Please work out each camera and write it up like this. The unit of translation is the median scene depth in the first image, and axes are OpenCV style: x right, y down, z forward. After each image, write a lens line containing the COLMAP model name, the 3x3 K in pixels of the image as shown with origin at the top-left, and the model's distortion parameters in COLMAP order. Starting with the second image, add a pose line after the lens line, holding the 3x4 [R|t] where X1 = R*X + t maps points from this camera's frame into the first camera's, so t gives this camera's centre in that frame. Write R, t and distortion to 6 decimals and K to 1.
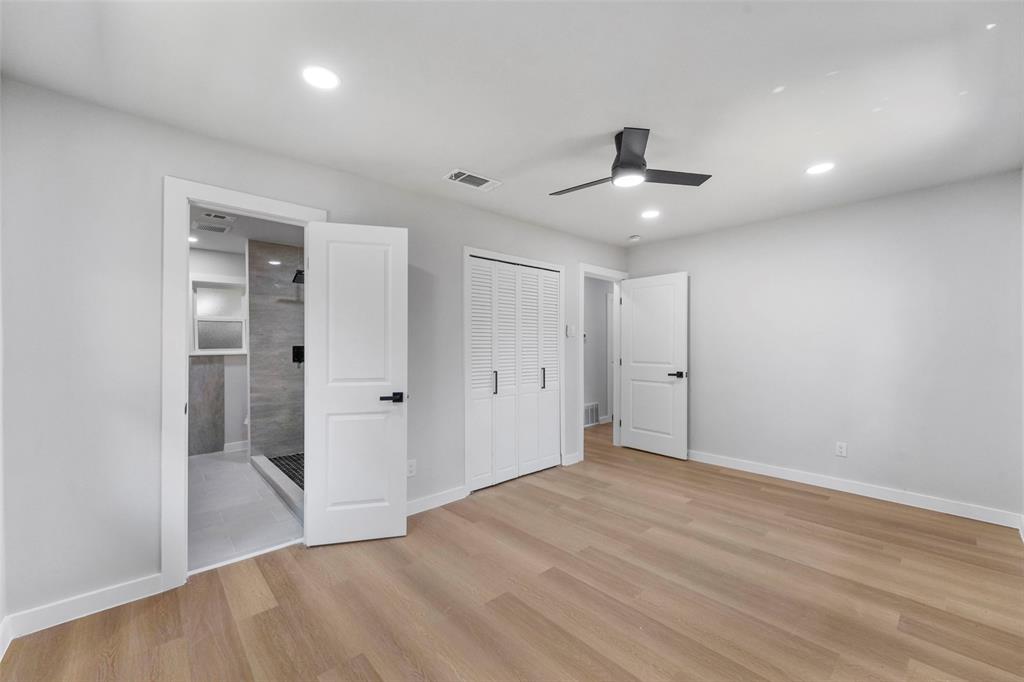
lens RADIAL K [[407.6, 0, 506.5], [0, 407.6, 336.5], [0, 0, 1]] dist [-0.000908, -0.000088]
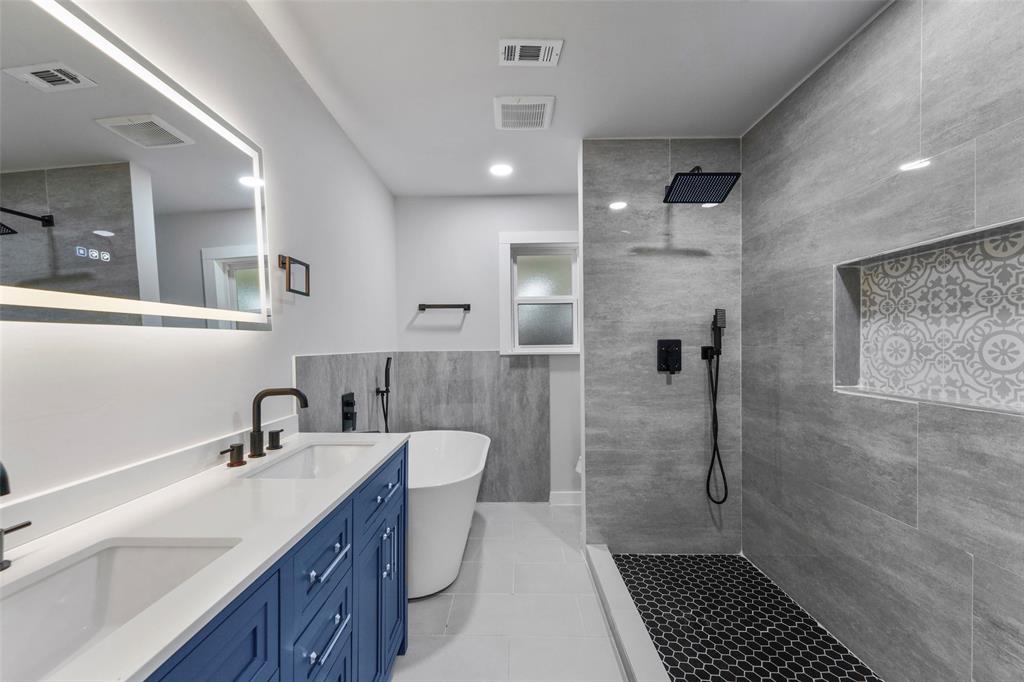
lens RADIAL K [[407.6, 0, 508.4], [0, 407.6, 341.9], [0, 0, 1]] dist [-0.000908, -0.000088]
pose [[0.738626, 0.001305, -0.674114, -0.325054], [0.002023, 0.999989, 0.004153, 0.023610], [0.674112, -0.004431, 0.738616, 0.509510]]
